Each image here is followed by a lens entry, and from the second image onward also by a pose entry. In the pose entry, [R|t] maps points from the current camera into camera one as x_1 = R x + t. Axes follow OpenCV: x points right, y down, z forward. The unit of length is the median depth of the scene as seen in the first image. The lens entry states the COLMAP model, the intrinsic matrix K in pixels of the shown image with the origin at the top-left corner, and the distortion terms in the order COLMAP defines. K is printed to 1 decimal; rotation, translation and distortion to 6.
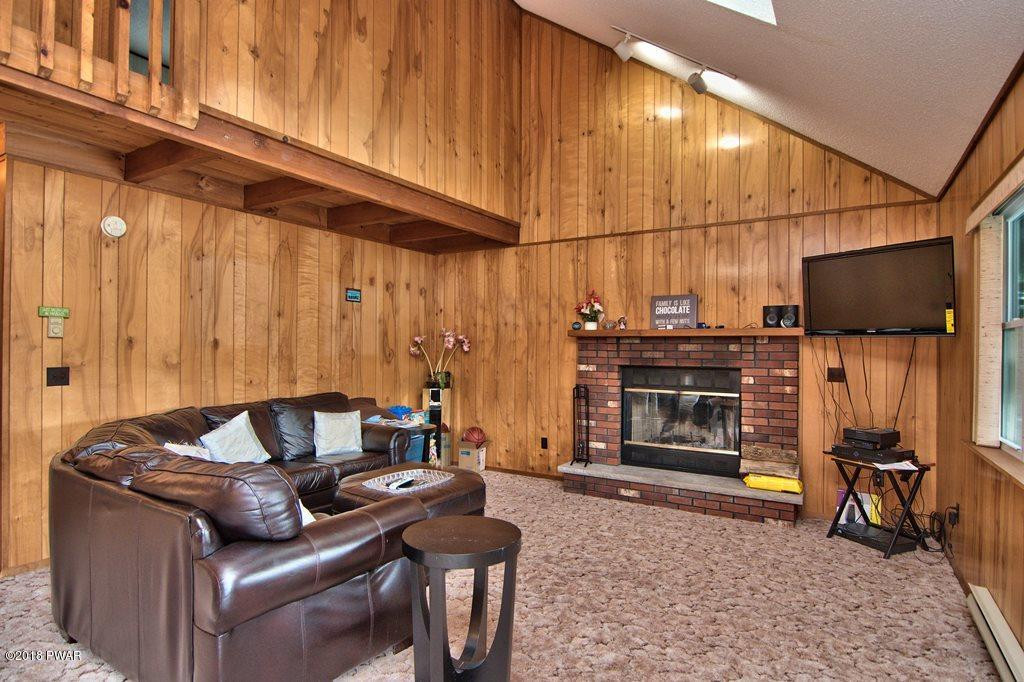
lens RADIAL K [[519.2, 0, 511.4], [0, 519.2, 346.3], [0, 0, 1]] dist [-0.019978, -0.004835]
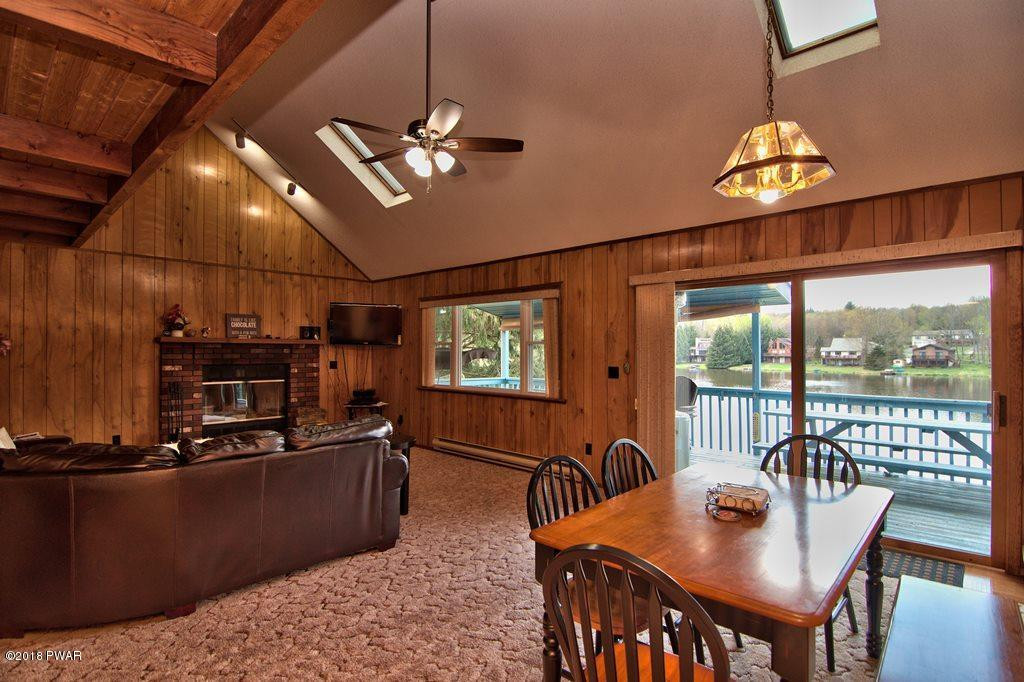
lens RADIAL K [[519.2, 0, 507.4], [0, 519.2, 342.2], [0, 0, 1]] dist [-0.019978, -0.004835]
pose [[0.206145, 0.008488, 0.978485, -0.925879], [-0.003831, 0.999962, -0.007868, -0.013206], [-0.978514, -0.002127, 0.206169, -0.009875]]
